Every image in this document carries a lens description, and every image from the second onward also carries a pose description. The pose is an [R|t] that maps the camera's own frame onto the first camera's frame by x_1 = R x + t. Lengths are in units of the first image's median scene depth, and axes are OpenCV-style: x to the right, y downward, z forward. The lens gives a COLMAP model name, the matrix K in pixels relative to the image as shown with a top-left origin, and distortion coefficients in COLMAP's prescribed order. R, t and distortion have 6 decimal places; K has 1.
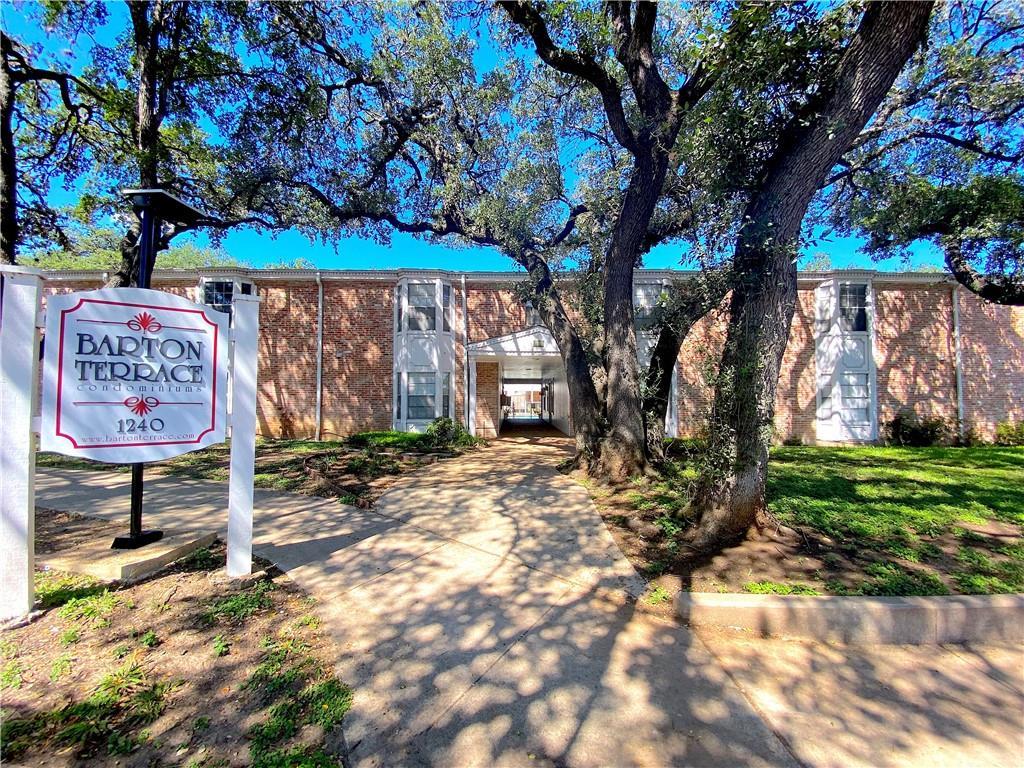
lens RADIAL K [[412.5, 0, 512.0], [0, 412.5, 384.0], [0, 0, 1]] dist [-0.001190, -0.012599]
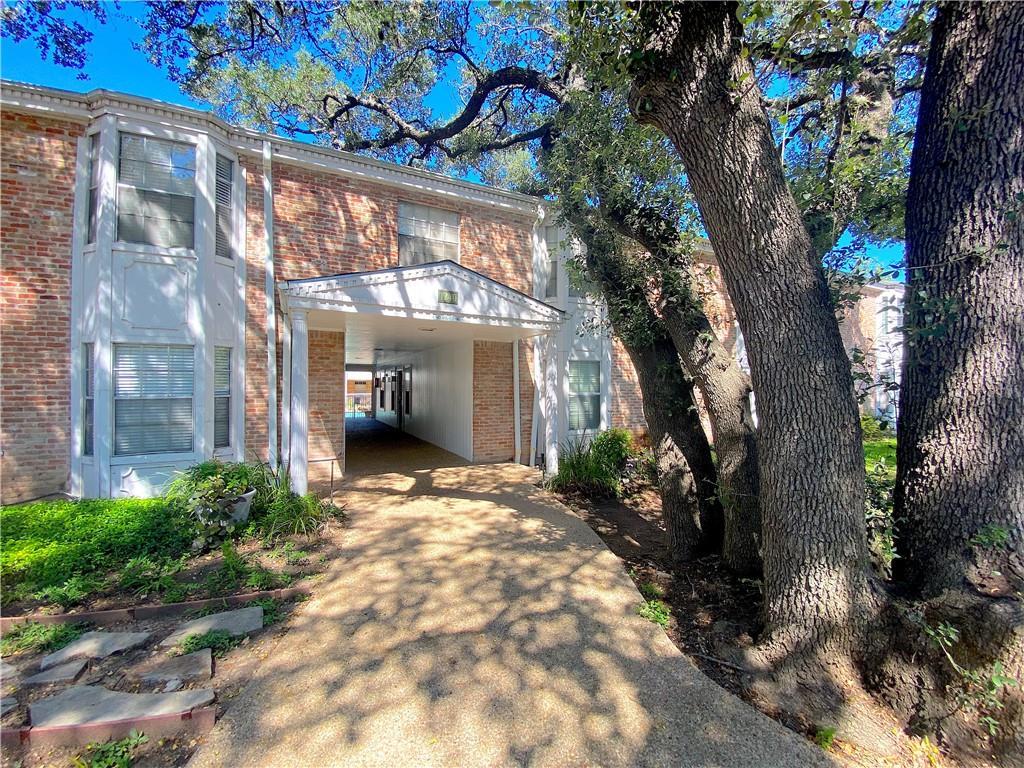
lens RADIAL K [[412.5, 0, 512.0], [0, 412.5, 384.0], [0, 0, 1]] dist [-0.001190, -0.012599]
pose [[0.887944, 0.002089, 0.459946, -0.084115], [-0.016938, 0.999460, 0.028162, -0.005944], [-0.459639, -0.032797, 0.887500, 0.443456]]
